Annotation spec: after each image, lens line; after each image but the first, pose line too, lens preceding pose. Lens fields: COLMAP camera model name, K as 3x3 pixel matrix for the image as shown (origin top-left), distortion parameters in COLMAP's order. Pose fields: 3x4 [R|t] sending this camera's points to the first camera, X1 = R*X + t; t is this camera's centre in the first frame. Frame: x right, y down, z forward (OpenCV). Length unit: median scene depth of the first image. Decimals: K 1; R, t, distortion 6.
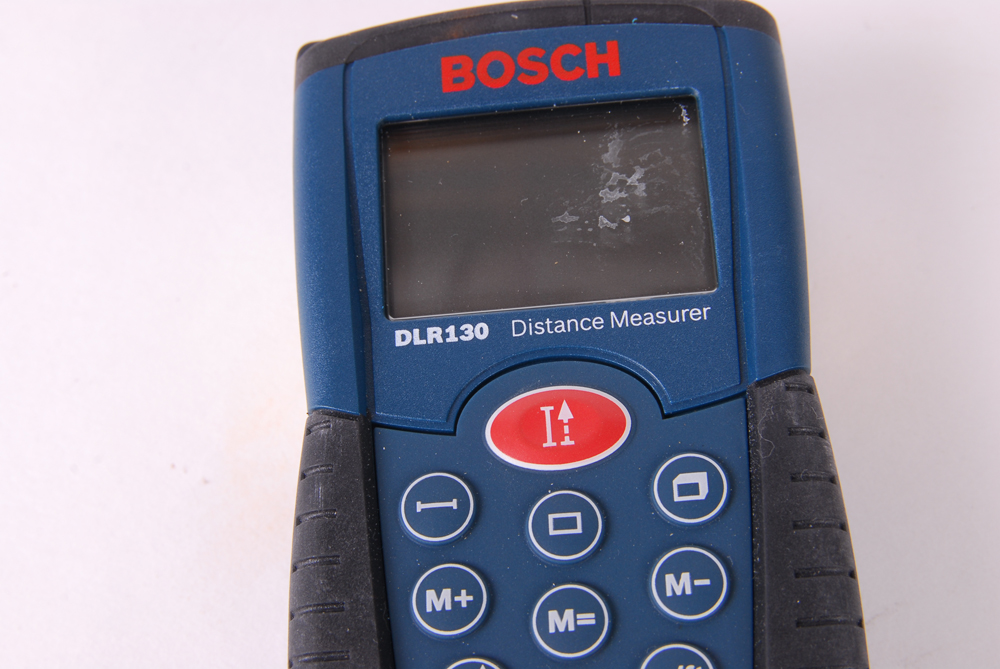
lens RADIAL K [[1652.3, 0, 499.2], [0, 1652.3, 356.0], [0, 0, 1]] dist [-0.171285, 0.082747]
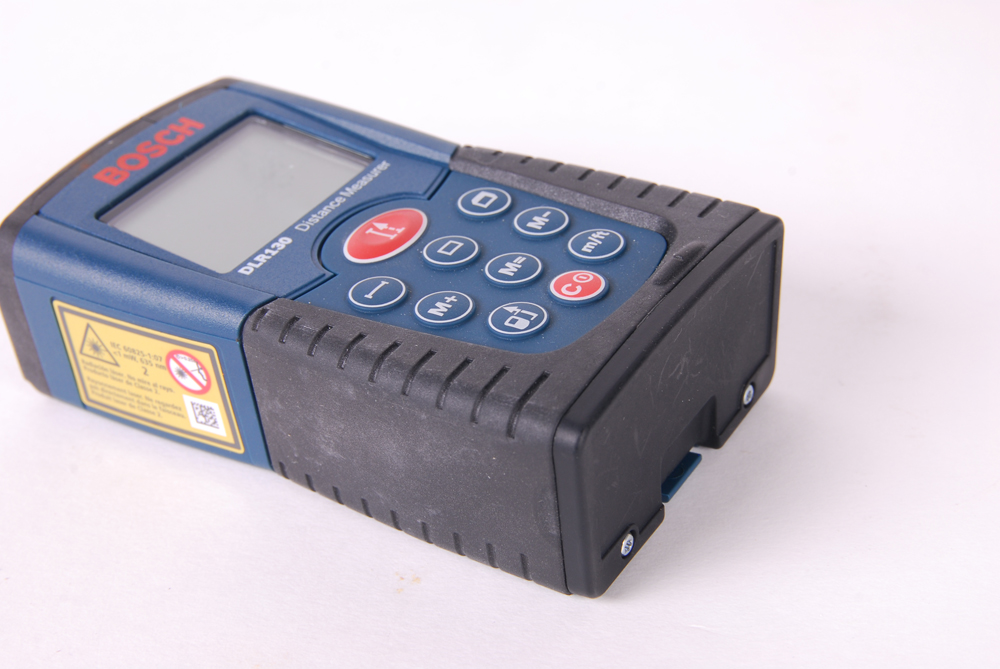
lens RADIAL K [[1652.3, 0, 499.2], [0, 1652.3, 356.0], [0, 0, 1]] dist [-0.171285, 0.082747]
pose [[0.570906, -0.419196, 0.705933, -0.868695], [0.746142, 0.623652, -0.233088, 0.469938], [-0.342547, 0.659797, 0.668827, 0.136940]]
